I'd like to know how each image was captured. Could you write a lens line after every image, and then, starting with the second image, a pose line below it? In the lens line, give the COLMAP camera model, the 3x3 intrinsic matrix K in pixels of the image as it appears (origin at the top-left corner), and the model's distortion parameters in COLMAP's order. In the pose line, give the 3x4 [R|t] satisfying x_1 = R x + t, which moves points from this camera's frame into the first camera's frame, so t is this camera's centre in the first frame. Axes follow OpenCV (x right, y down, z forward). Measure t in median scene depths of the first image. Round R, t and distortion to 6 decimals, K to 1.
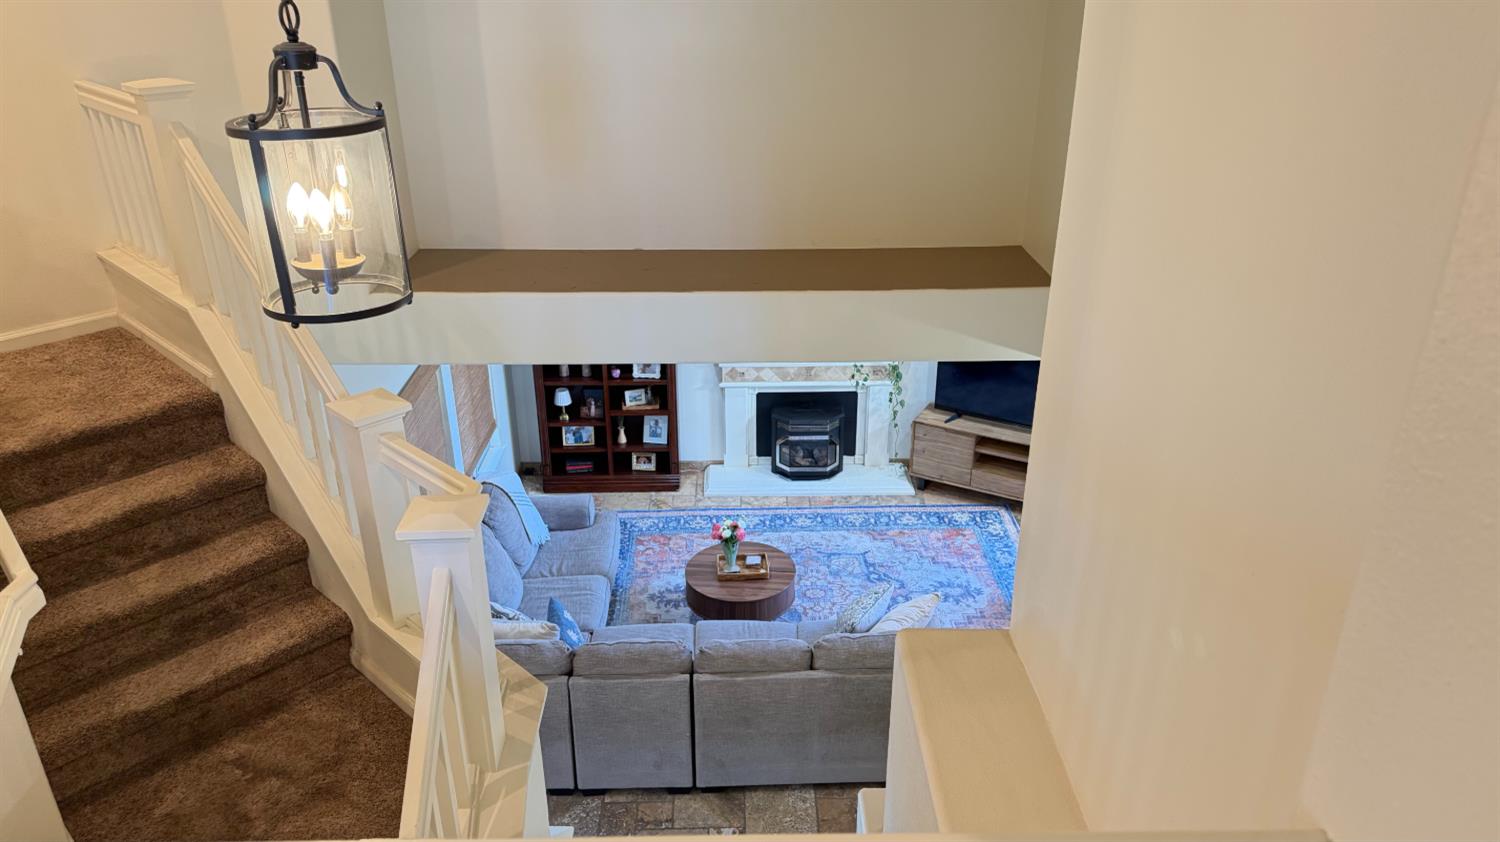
lens RADIAL K [[1048.0, 0, 752.9], [0, 1048.0, 422.5], [0, 0, 1]] dist [0.066551, -0.100240]
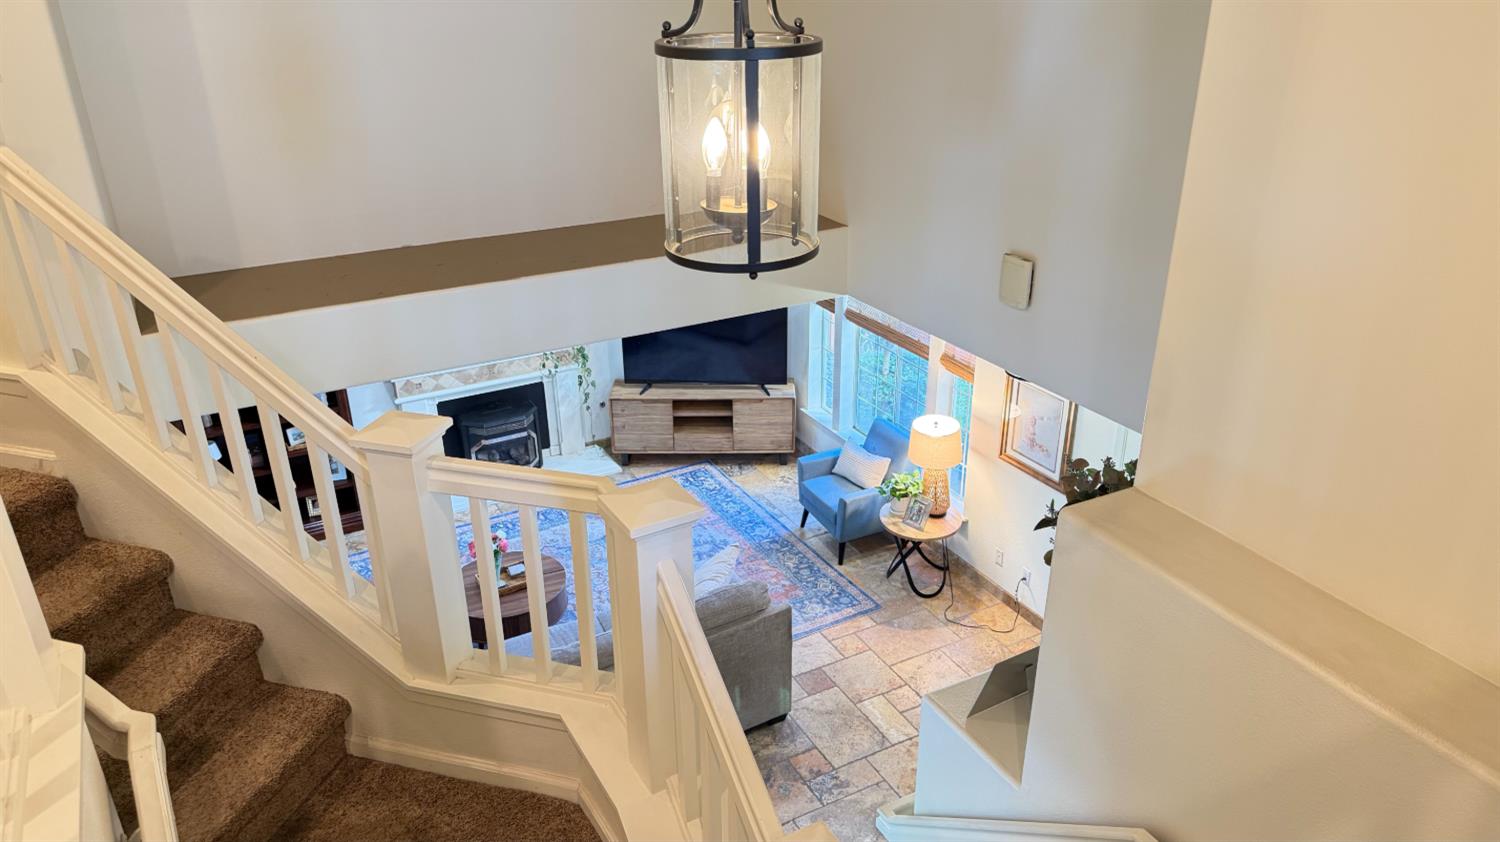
lens RADIAL K [[1048.0, 0, 763.0], [0, 1048.0, 422.5], [0, 0, 1]] dist [0.066551, -0.100240]
pose [[0.880240, -0.202772, 0.429024, -0.150716], [0.199879, 0.978422, 0.052341, -0.002559], [-0.430380, 0.039680, 0.901775, 0.035449]]
